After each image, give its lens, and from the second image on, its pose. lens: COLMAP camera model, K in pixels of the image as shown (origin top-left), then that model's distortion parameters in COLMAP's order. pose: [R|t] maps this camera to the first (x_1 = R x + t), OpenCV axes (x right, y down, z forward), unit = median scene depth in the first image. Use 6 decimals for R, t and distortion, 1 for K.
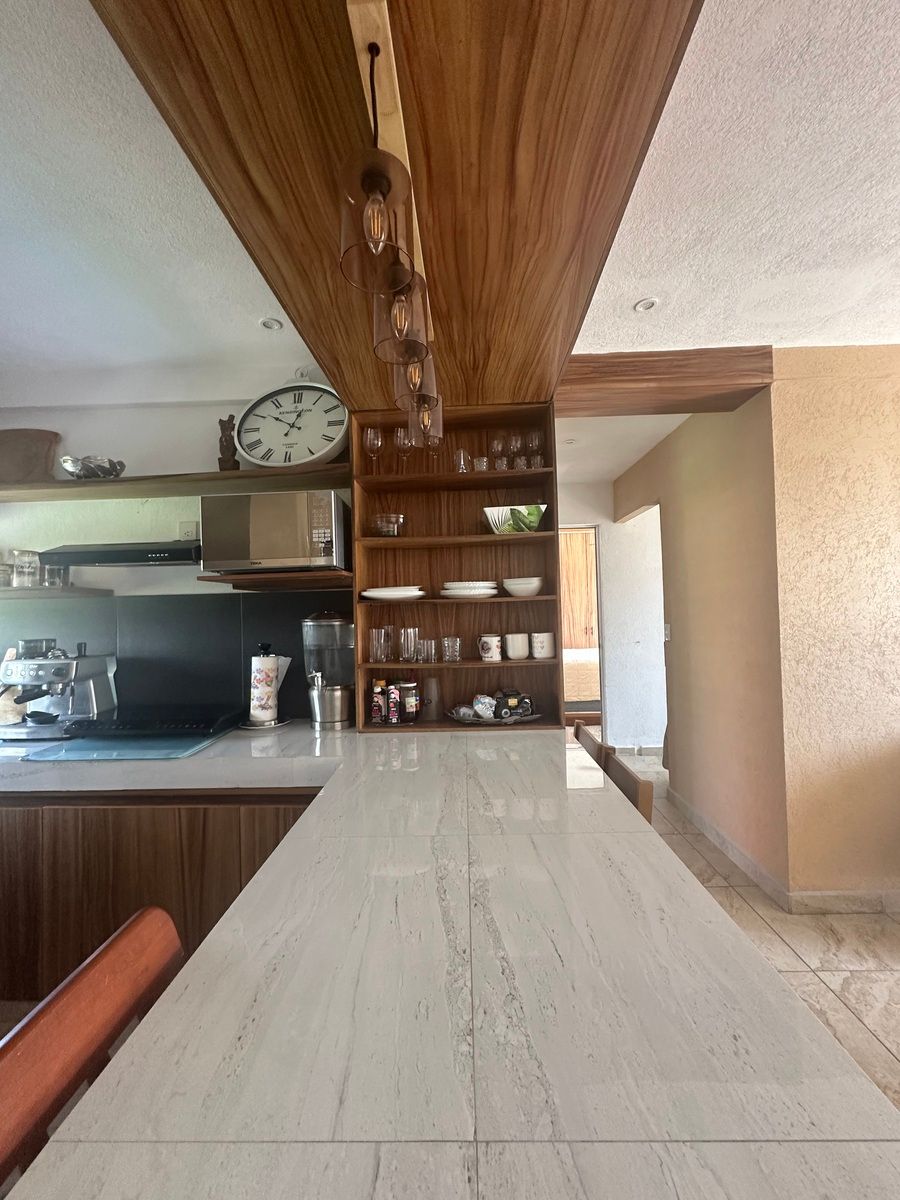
lens RADIAL K [[477.6, 0, 445.0], [0, 477.6, 600.2], [0, 0, 1]] dist [-0.002434, 0.000362]
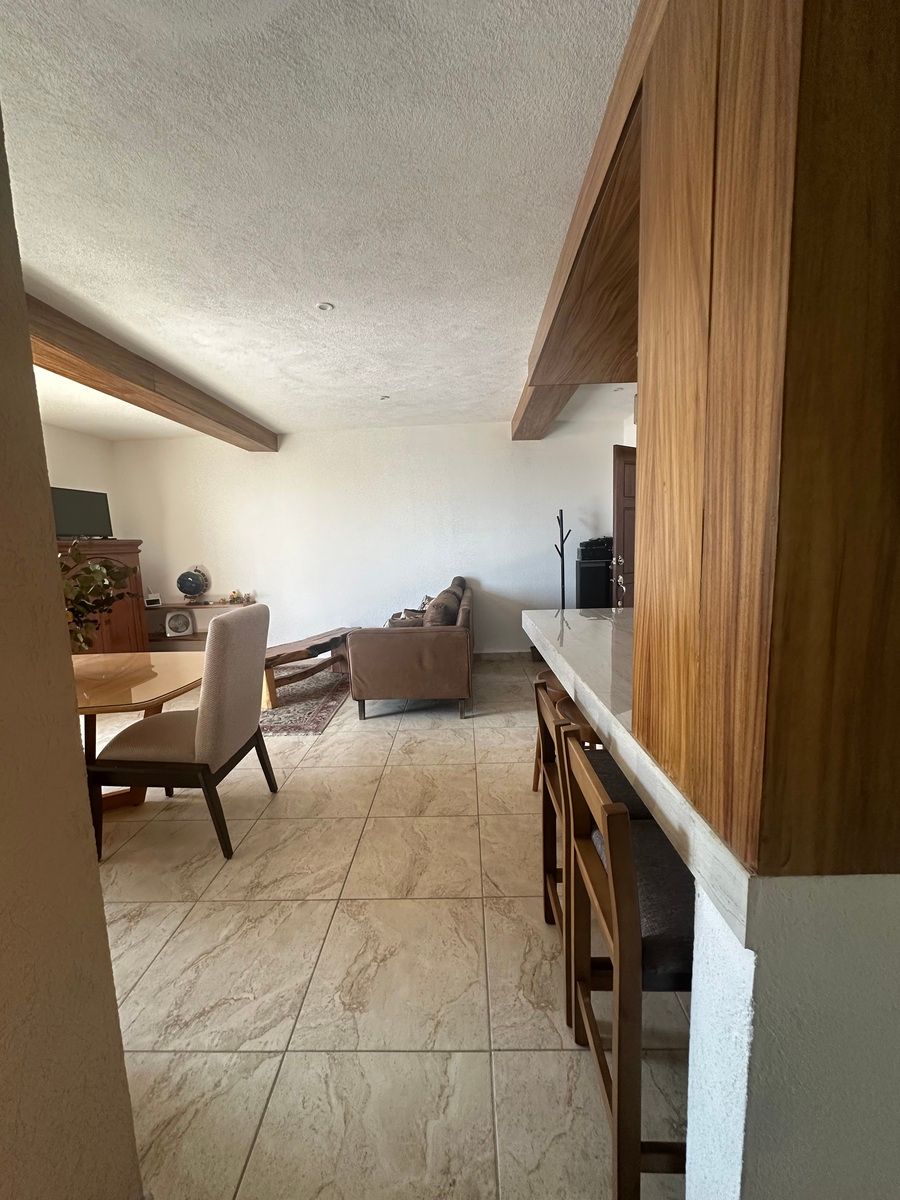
lens RADIAL K [[477.6, 0, 448.0], [0, 477.6, 598.5], [0, 0, 1]] dist [-0.002434, 0.000362]
pose [[-0.998100, 0.061442, 0.004604, 0.443870], [0.061594, 0.993037, 0.100414, 0.044139], [0.001598, 0.100506, -0.994935, 1.506225]]
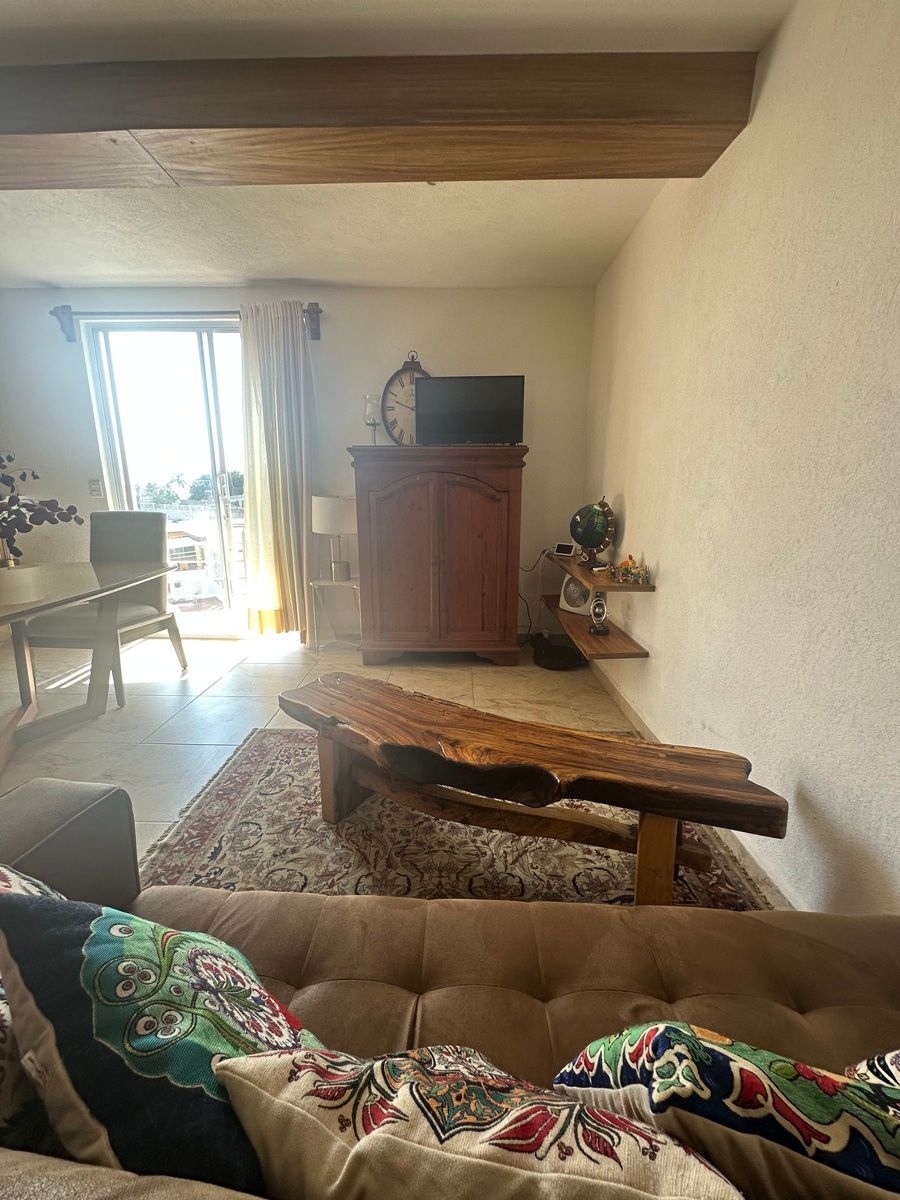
lens RADIAL K [[477.6, 0, 450.0], [0, 477.6, 600.0], [0, 0, 1]] dist [-0.002434, 0.000362]
pose [[-0.020836, -0.207025, 0.978114, 0.418152], [-0.020629, 0.978207, 0.206605, 0.066425], [-0.999570, -0.015873, -0.024653, -0.694587]]
